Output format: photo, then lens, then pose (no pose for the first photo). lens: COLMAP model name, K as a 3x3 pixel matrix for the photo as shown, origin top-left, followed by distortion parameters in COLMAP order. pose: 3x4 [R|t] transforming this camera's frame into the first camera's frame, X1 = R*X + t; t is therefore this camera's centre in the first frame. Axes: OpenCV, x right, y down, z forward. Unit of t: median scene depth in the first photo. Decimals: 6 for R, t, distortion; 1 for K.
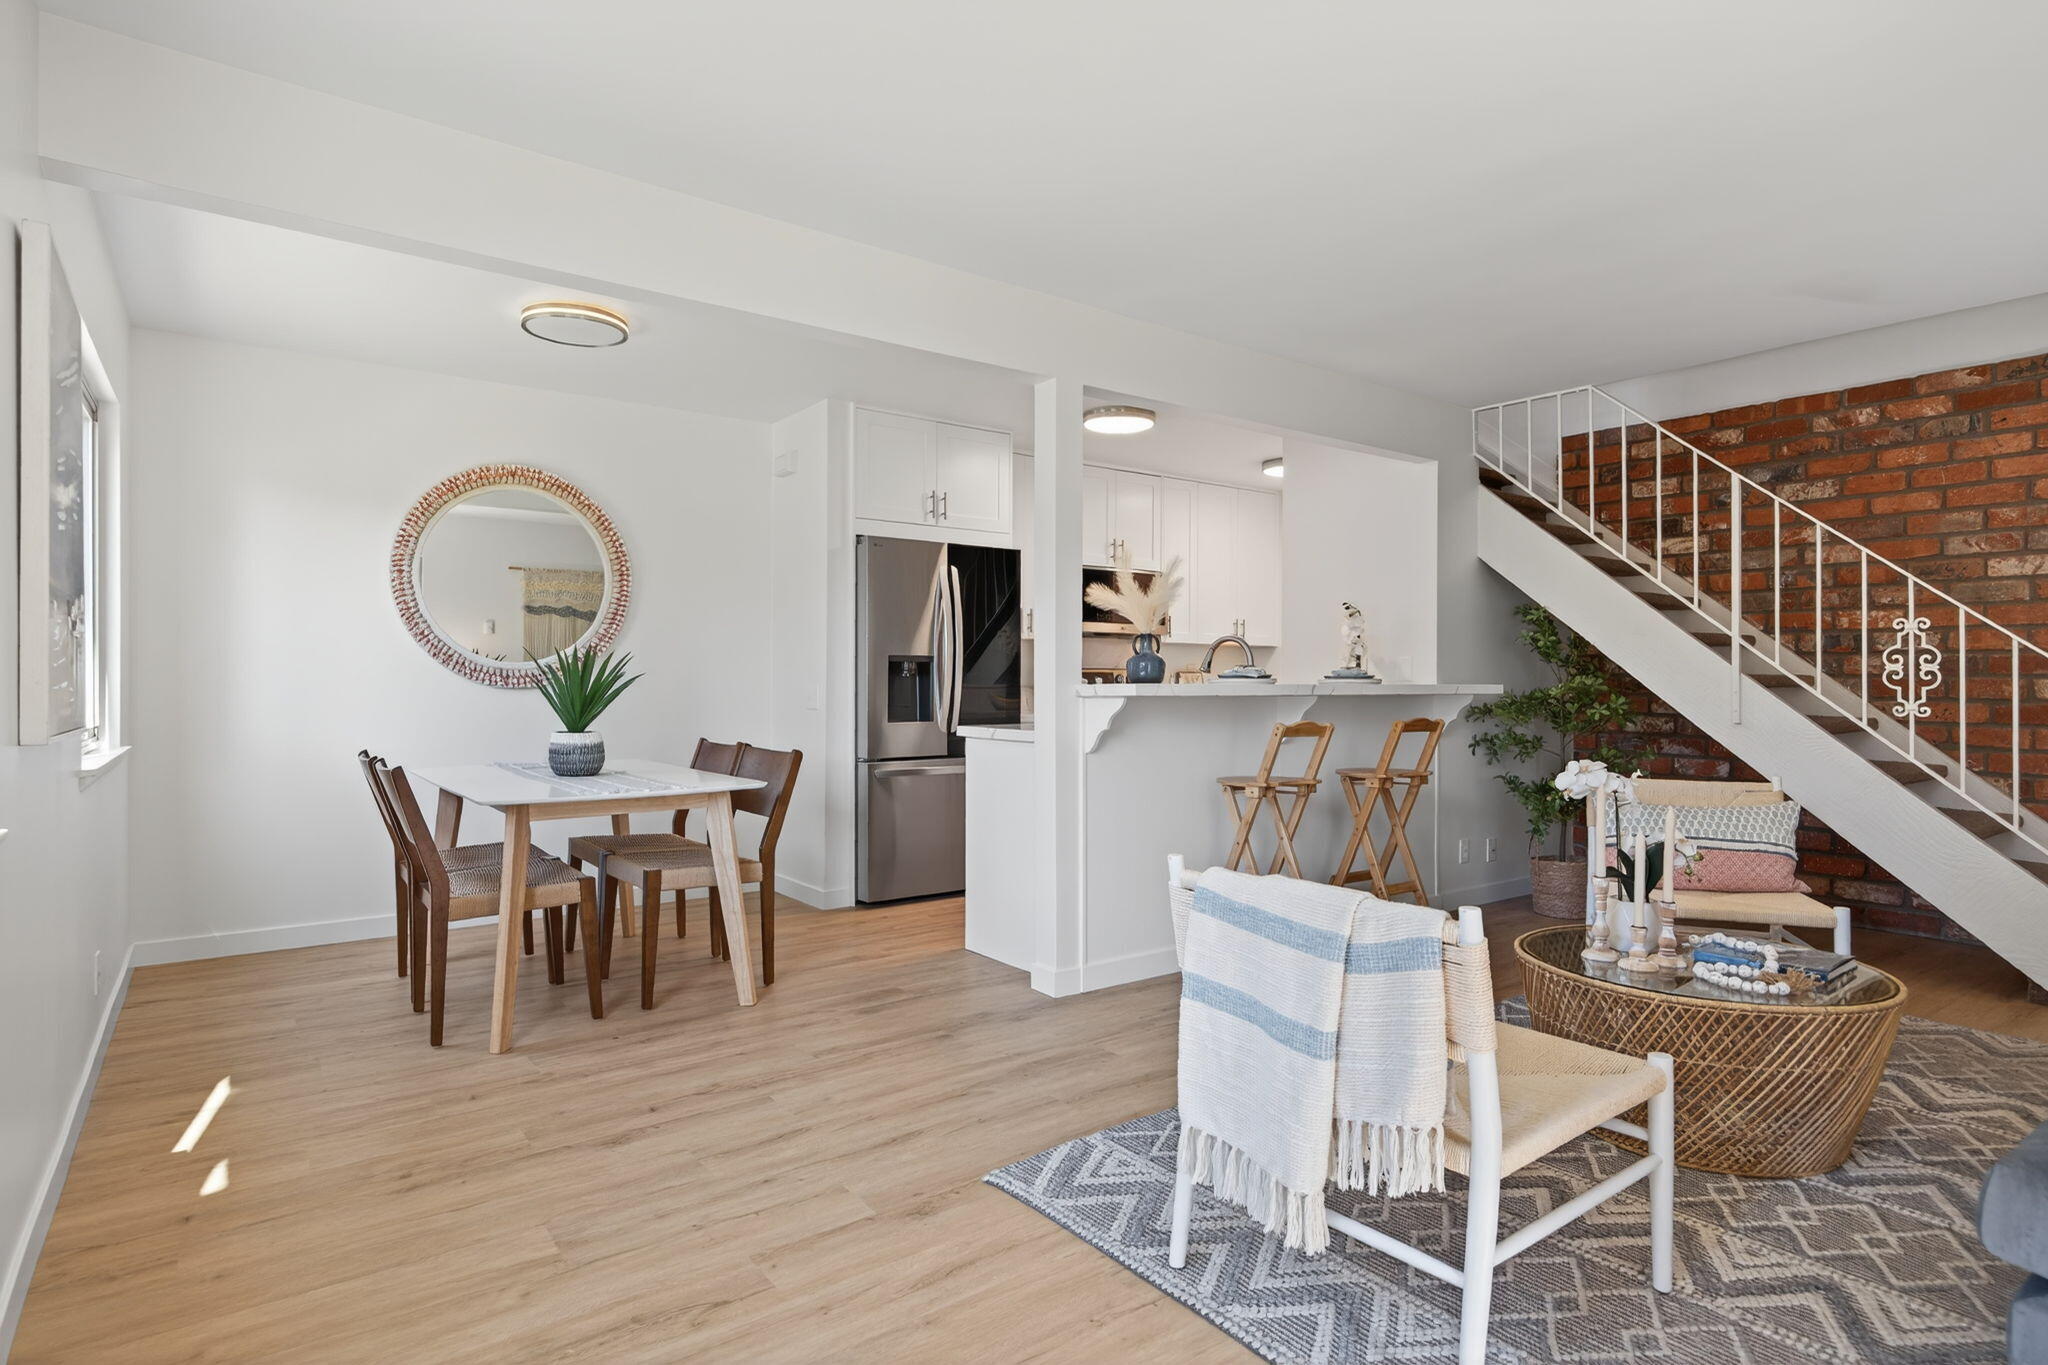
lens RADIAL K [[1118.8, 0, 1024.0], [0, 1118.8, 682.5], [0, 0, 1]] dist [-0.001805, 0.000122]
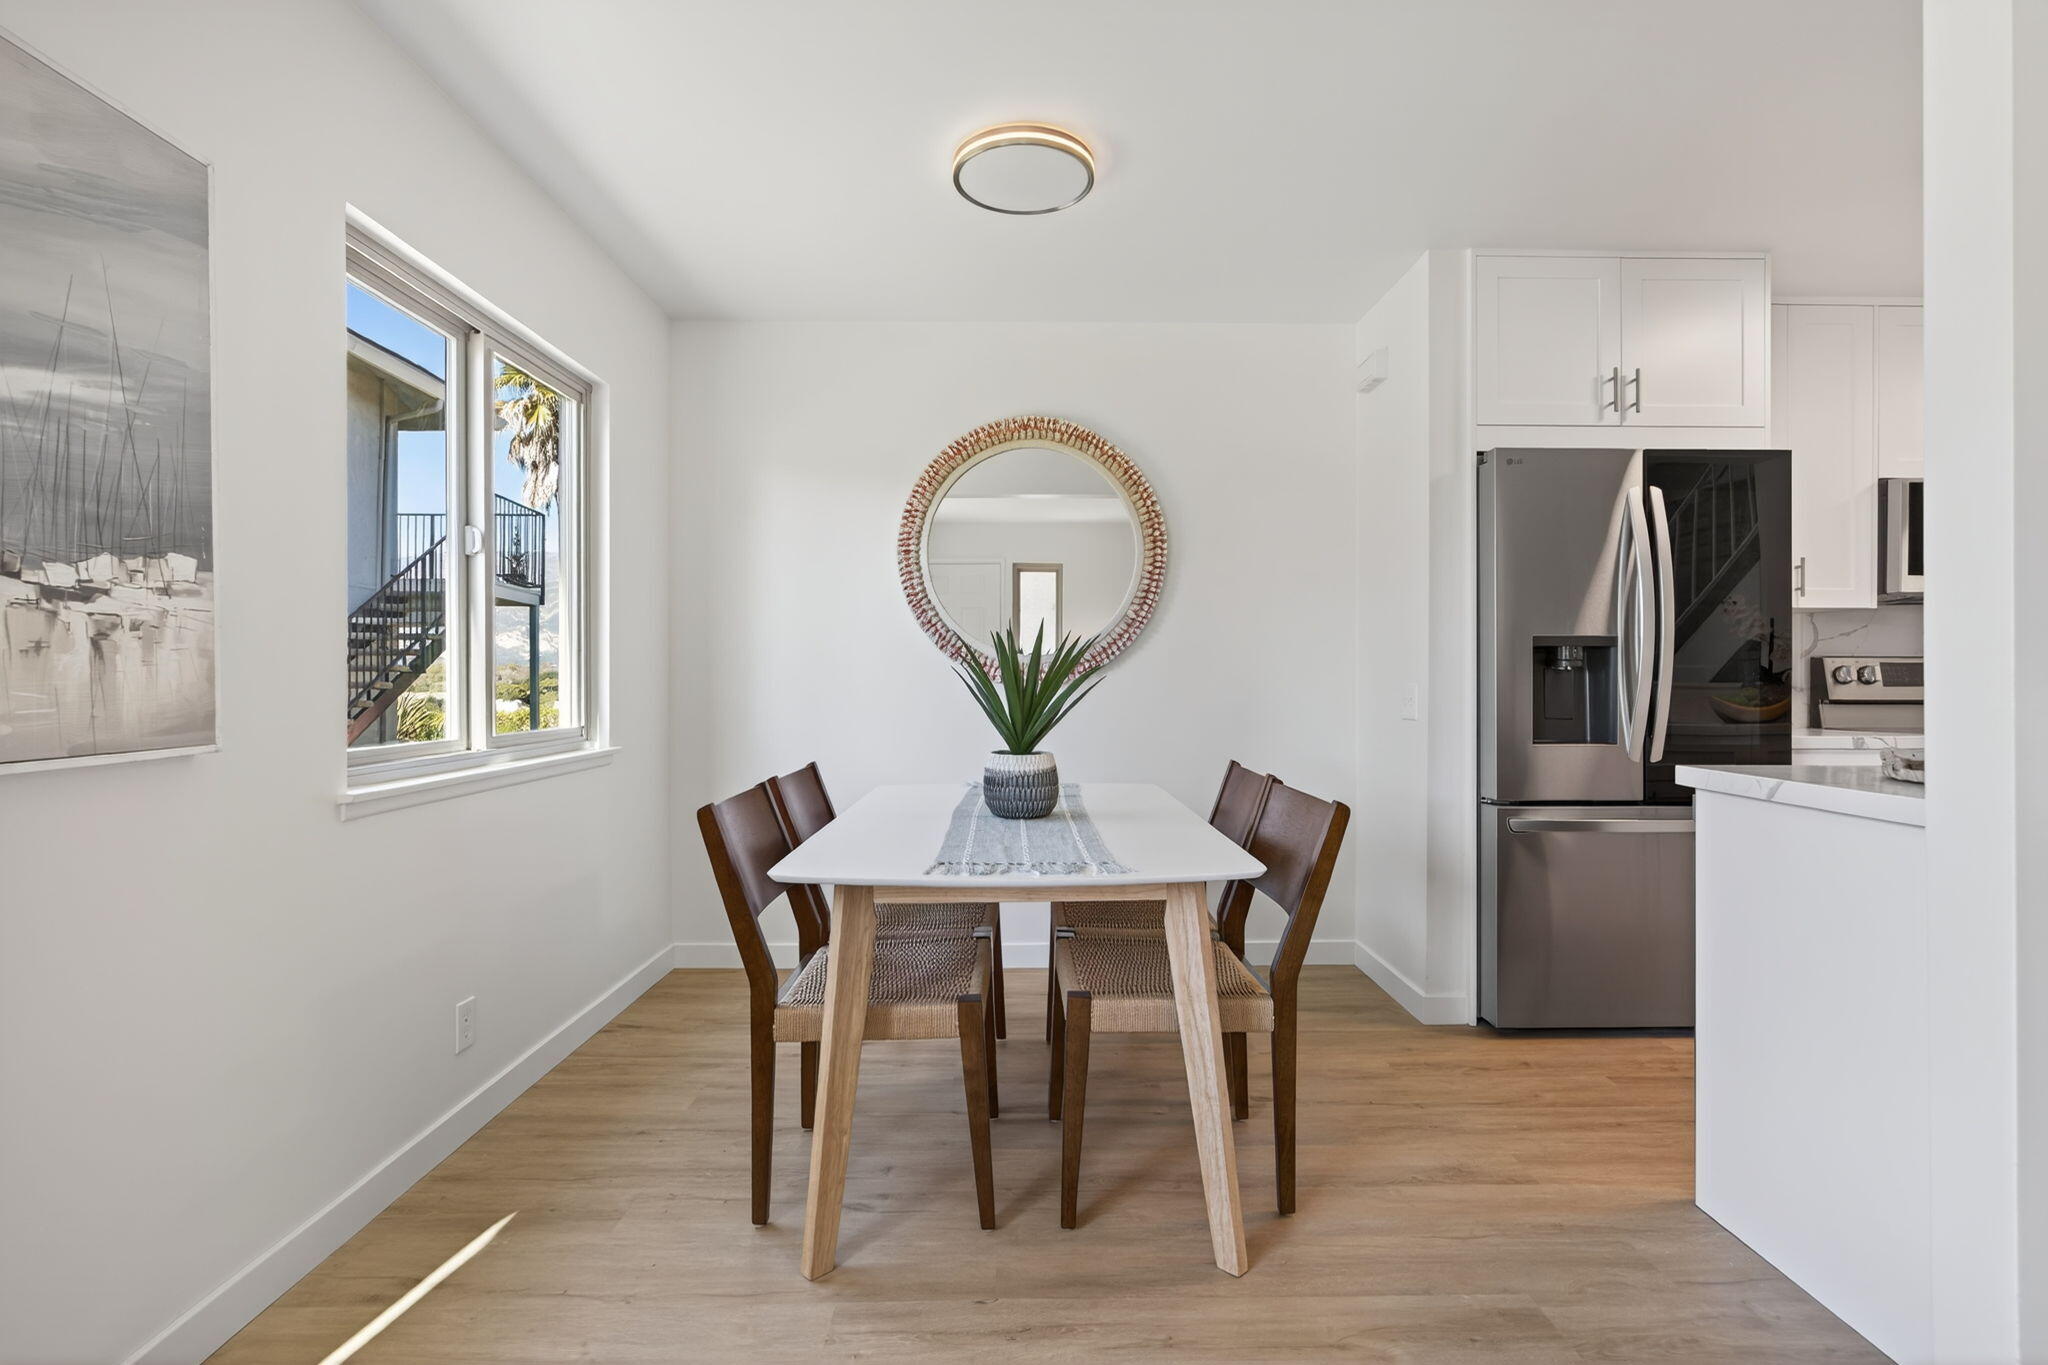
lens RADIAL K [[971.7, 0, 1031.7], [0, 971.7, 666.2], [0, 0, 1]] dist [-0.002487, 0.000589]
pose [[0.812932, -0.004914, -0.582338, -0.033955], [0.000573, 0.999971, -0.007638, -0.003803], [0.582359, 0.005876, 0.812911, 0.405761]]
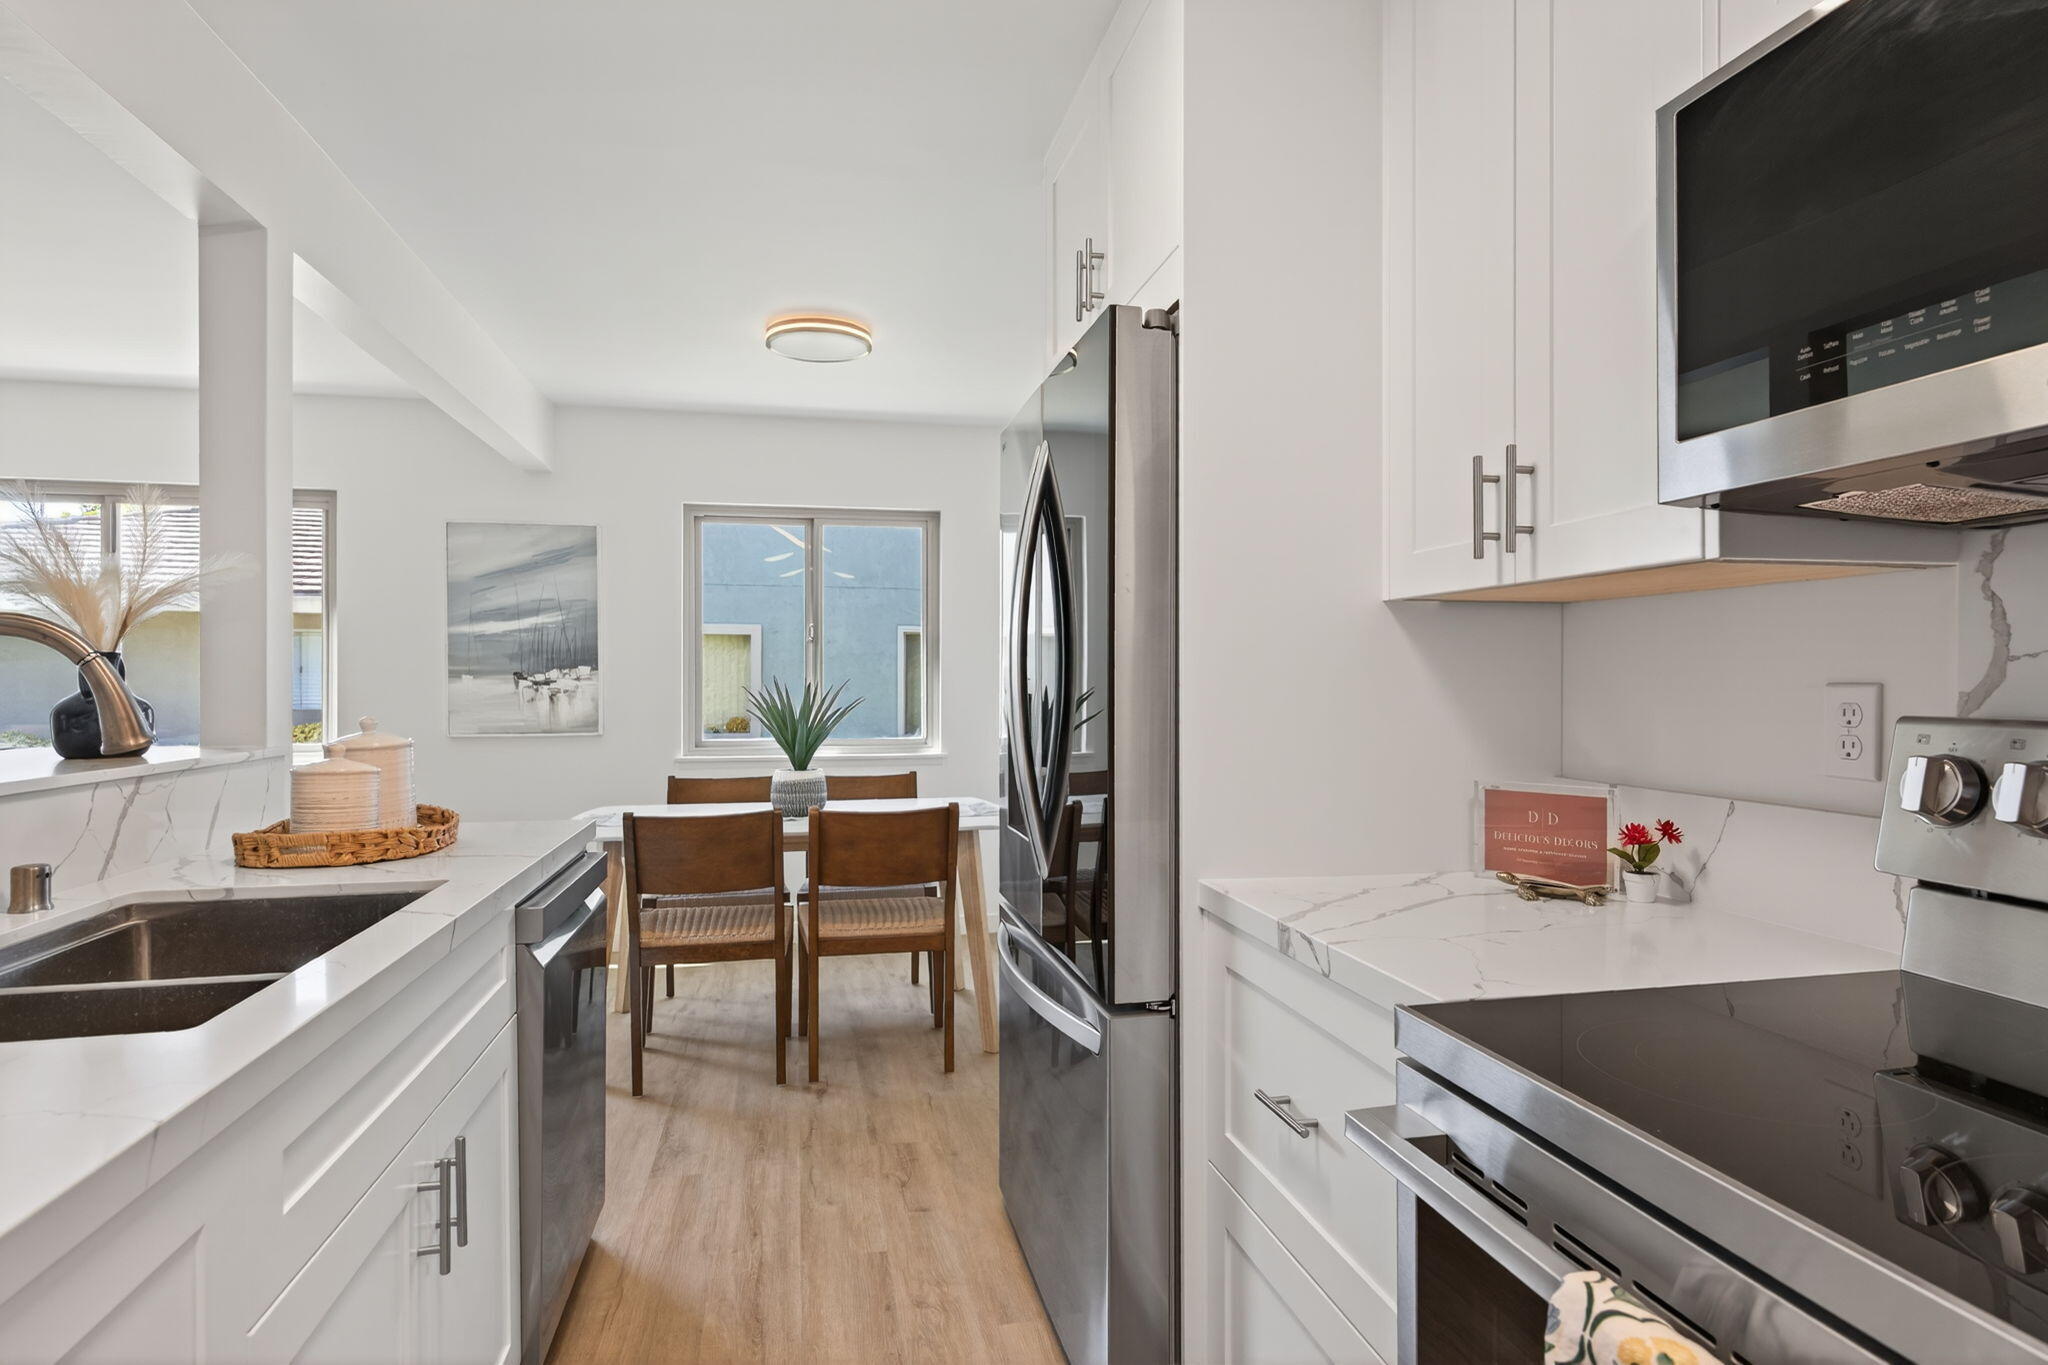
lens RADIAL K [[1118.8, 0, 1024.0], [0, 1118.8, 682.5], [0, 0, 1]] dist [-0.001805, 0.000122]
pose [[-0.423365, 0.000016, -0.905959, 0.306755], [0.002449, 0.999996, -0.001127, -0.023401], [0.905956, -0.002696, -0.423364, 1.250062]]
